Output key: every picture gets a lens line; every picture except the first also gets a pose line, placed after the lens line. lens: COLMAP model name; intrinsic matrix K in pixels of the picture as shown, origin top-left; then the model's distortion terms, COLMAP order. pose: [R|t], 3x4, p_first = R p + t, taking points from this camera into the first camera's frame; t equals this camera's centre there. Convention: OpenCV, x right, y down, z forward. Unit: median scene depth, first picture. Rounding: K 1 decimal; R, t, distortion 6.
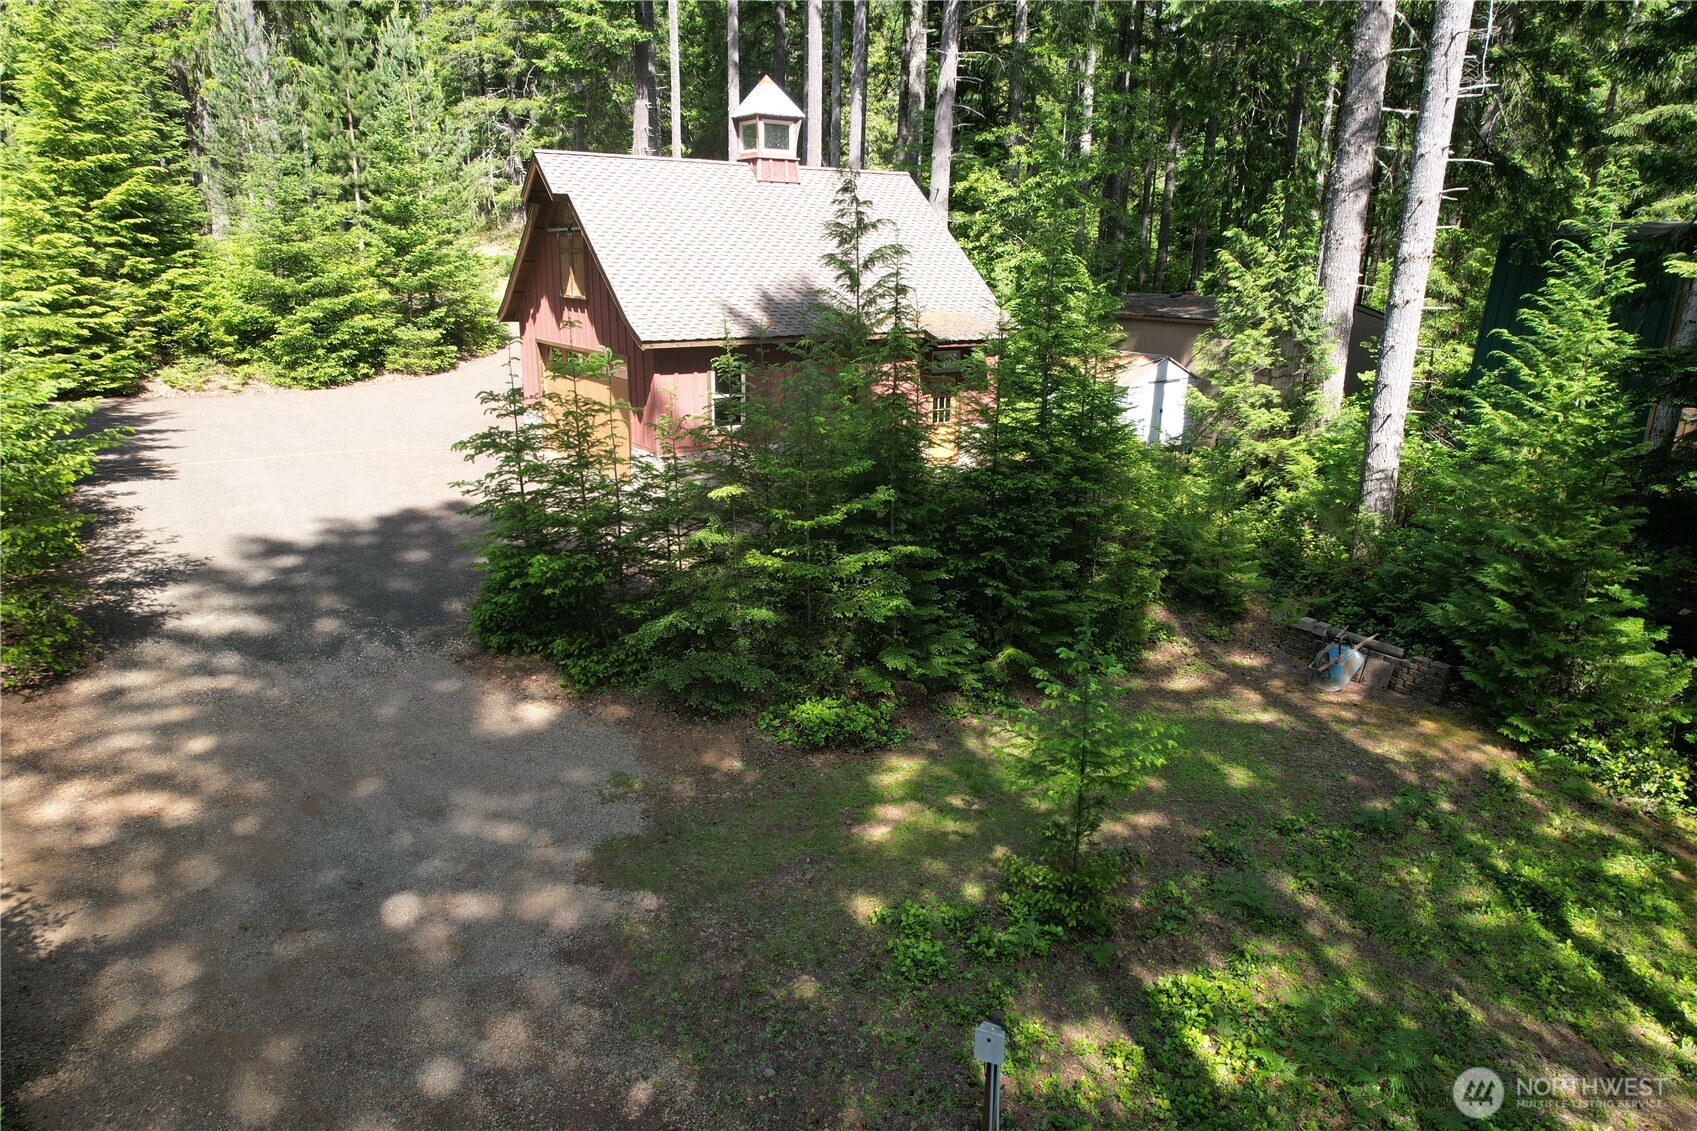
lens RADIAL K [[1102.4, 0, 848.3], [0, 1102.4, 568.8], [0, 0, 1]] dist [-0.066455, 0.067812]
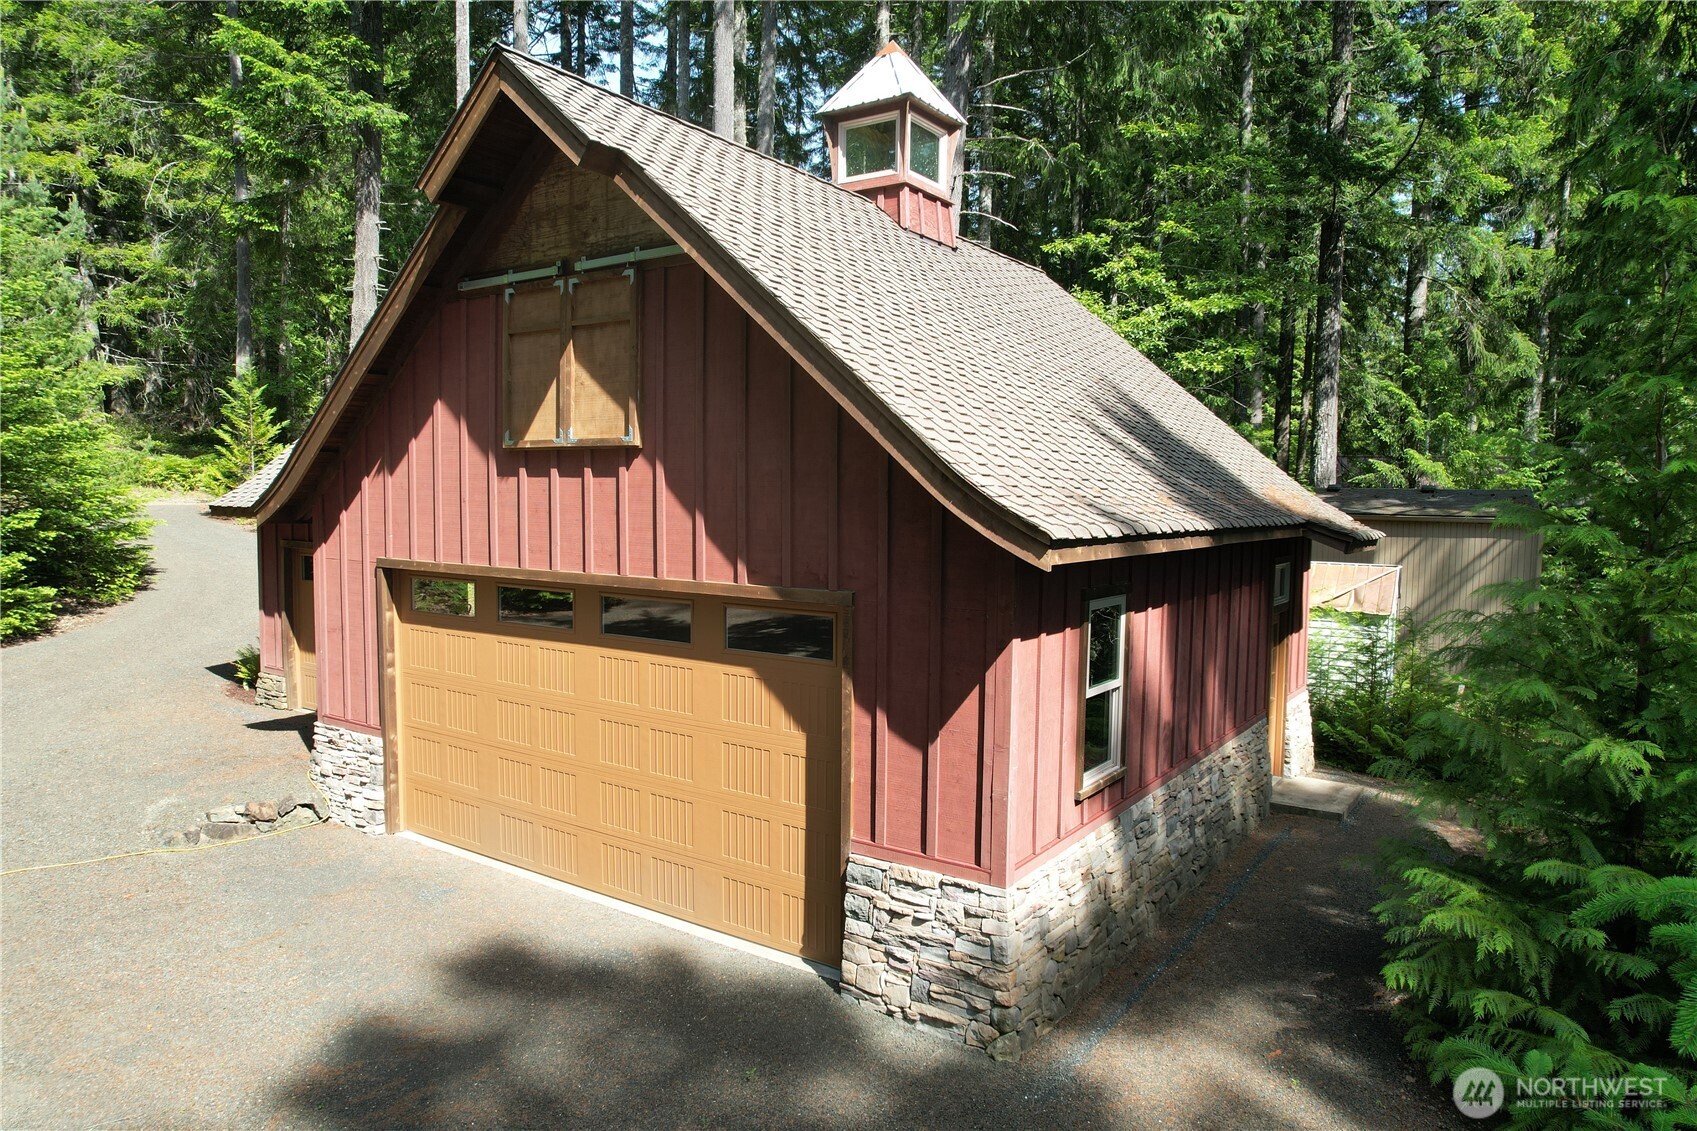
lens RADIAL K [[1102.4, 0, 847.6], [0, 1102.4, 564.5], [0, 0, 1]] dist [-0.066455, 0.067812]
pose [[0.930813, -0.023241, 0.364757, -0.208561], [0.099345, 0.976491, -0.191299, -0.085662], [-0.351736, 0.214300, 0.911239, 0.431571]]
